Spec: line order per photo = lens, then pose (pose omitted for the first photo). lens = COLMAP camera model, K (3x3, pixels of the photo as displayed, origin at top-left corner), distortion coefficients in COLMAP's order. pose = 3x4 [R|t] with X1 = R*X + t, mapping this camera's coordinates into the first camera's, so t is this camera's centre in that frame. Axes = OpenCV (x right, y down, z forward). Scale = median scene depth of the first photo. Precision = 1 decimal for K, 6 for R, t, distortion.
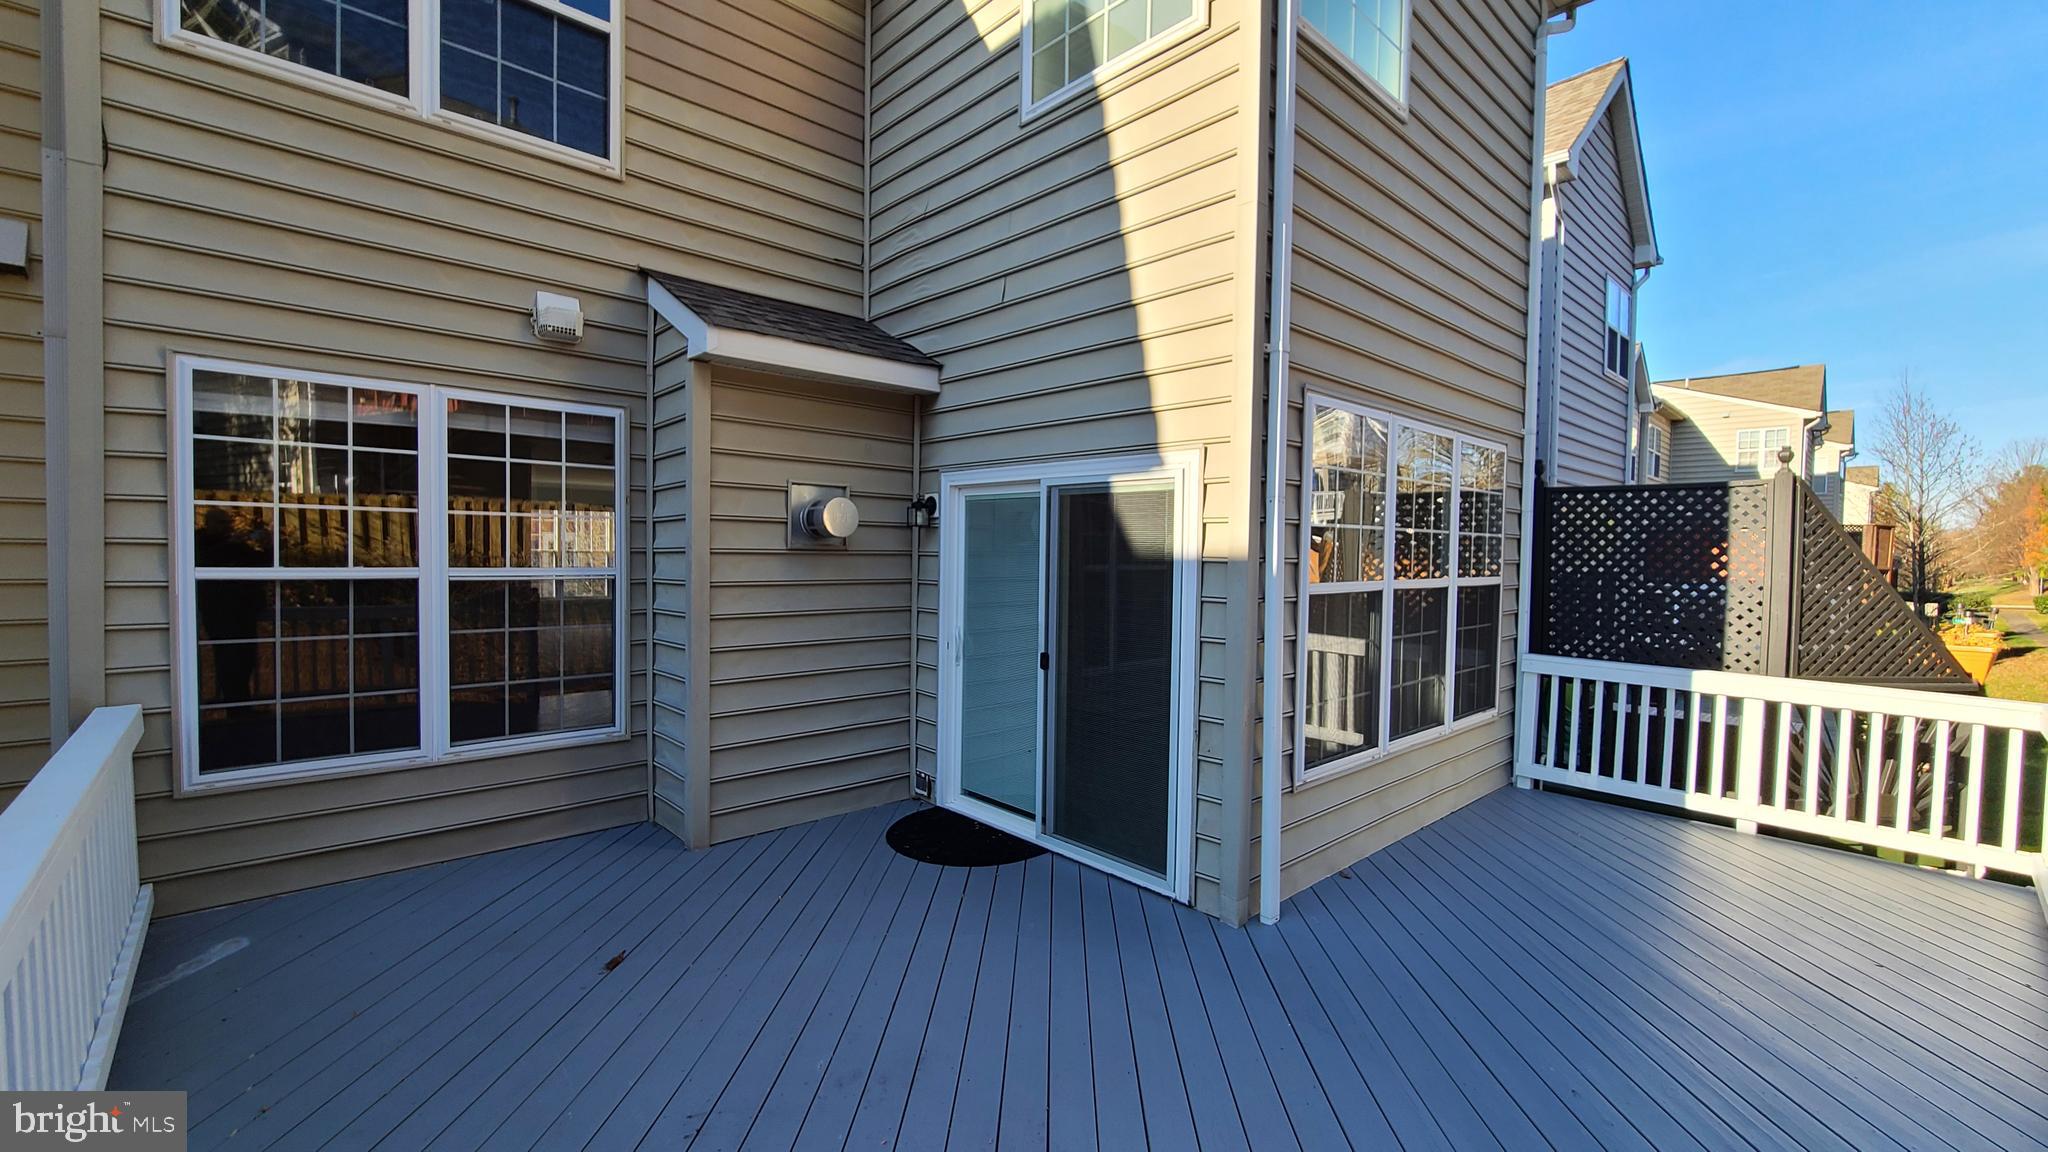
lens RADIAL K [[839.3, 0, 1023.7], [0, 839.3, 580.3], [0, 0, 1]] dist [-0.002392, -0.000401]
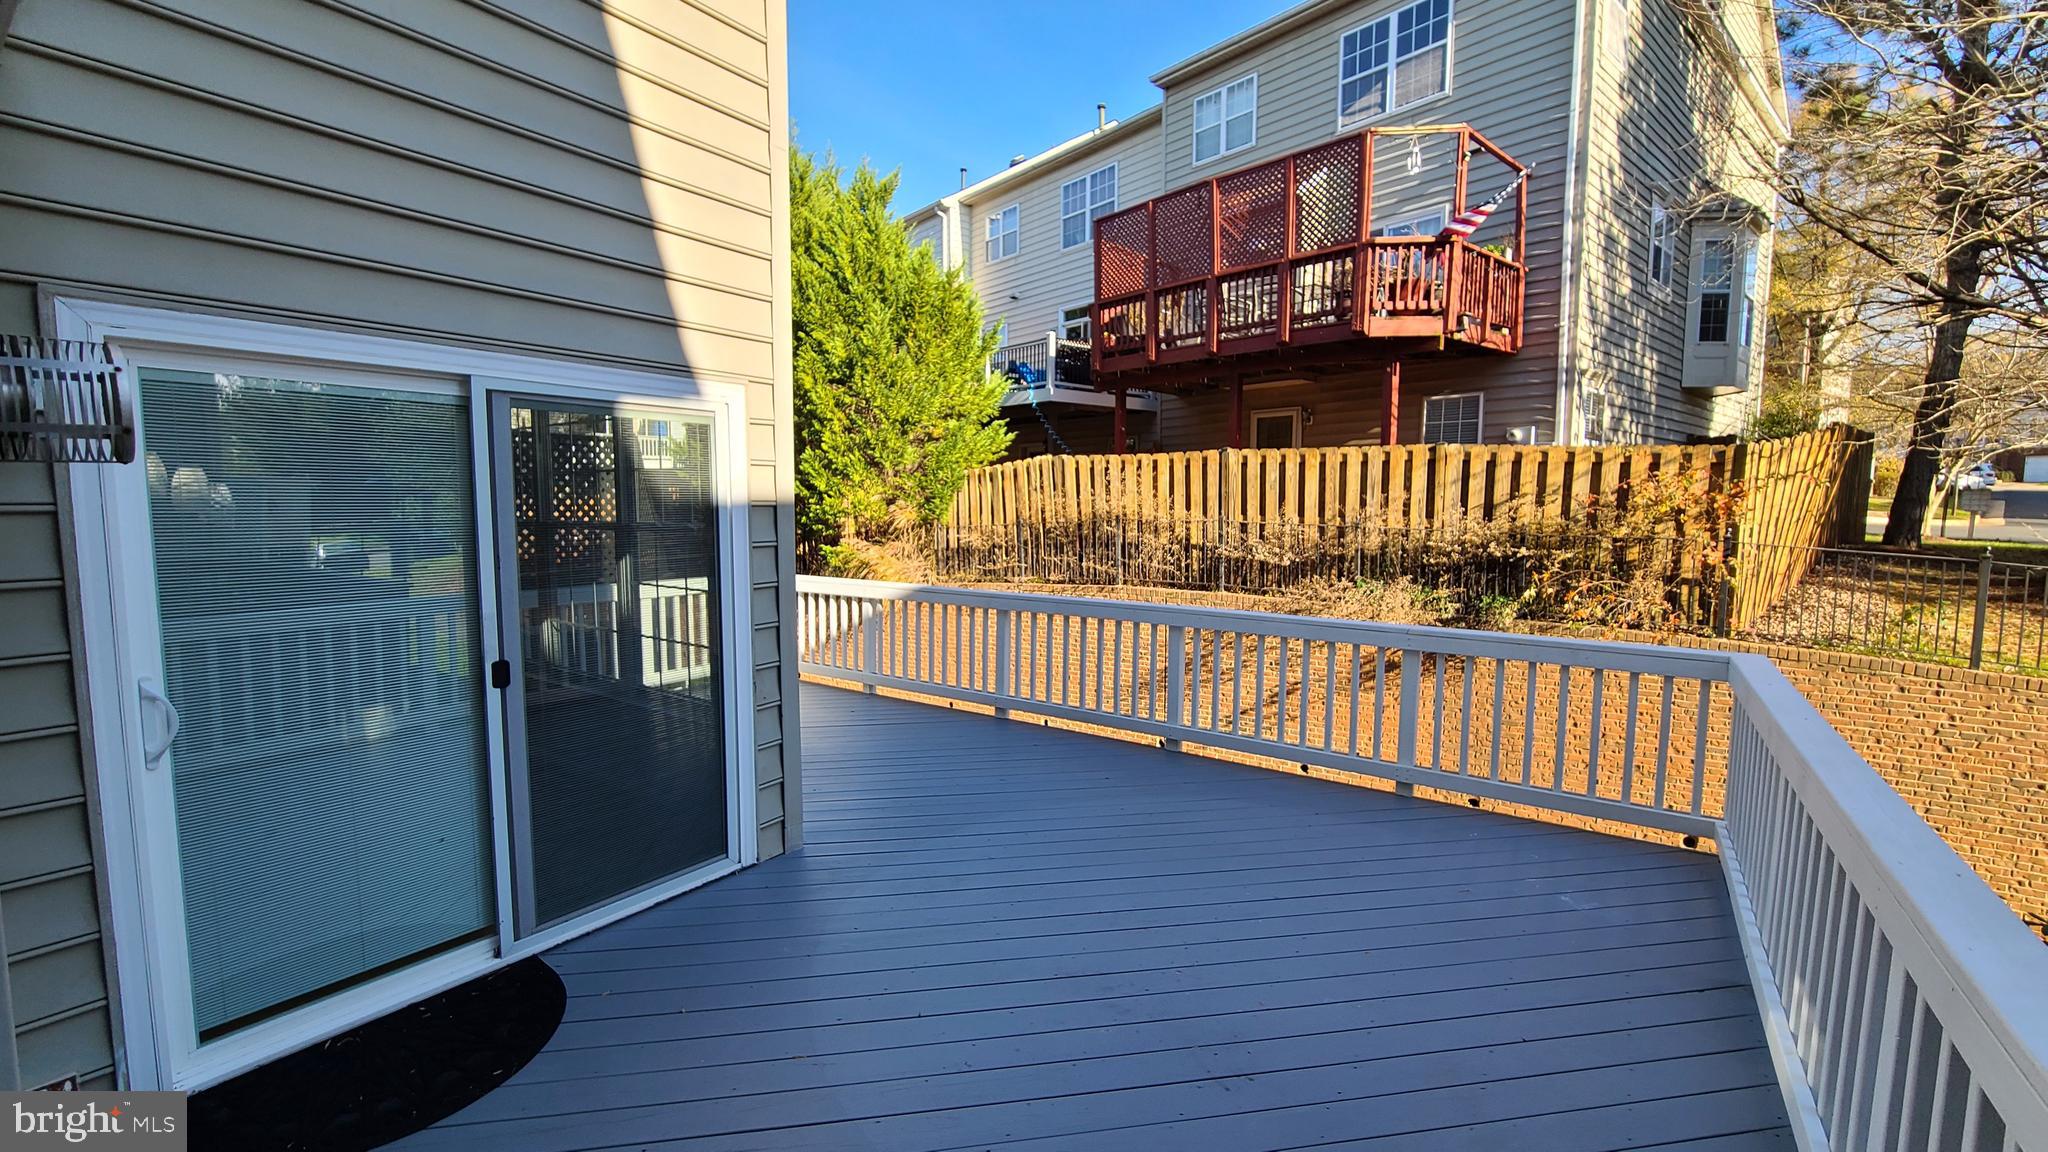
lens RADIAL K [[839.3, 0, 1028.0], [0, 839.3, 592.6], [0, 0, 1]] dist [-0.002392, -0.000401]
pose [[-0.212898, -0.121296, 0.969516, -0.720429], [0.029911, 0.990990, 0.130551, -0.036831], [-0.976617, 0.056794, -0.207352, 0.819114]]
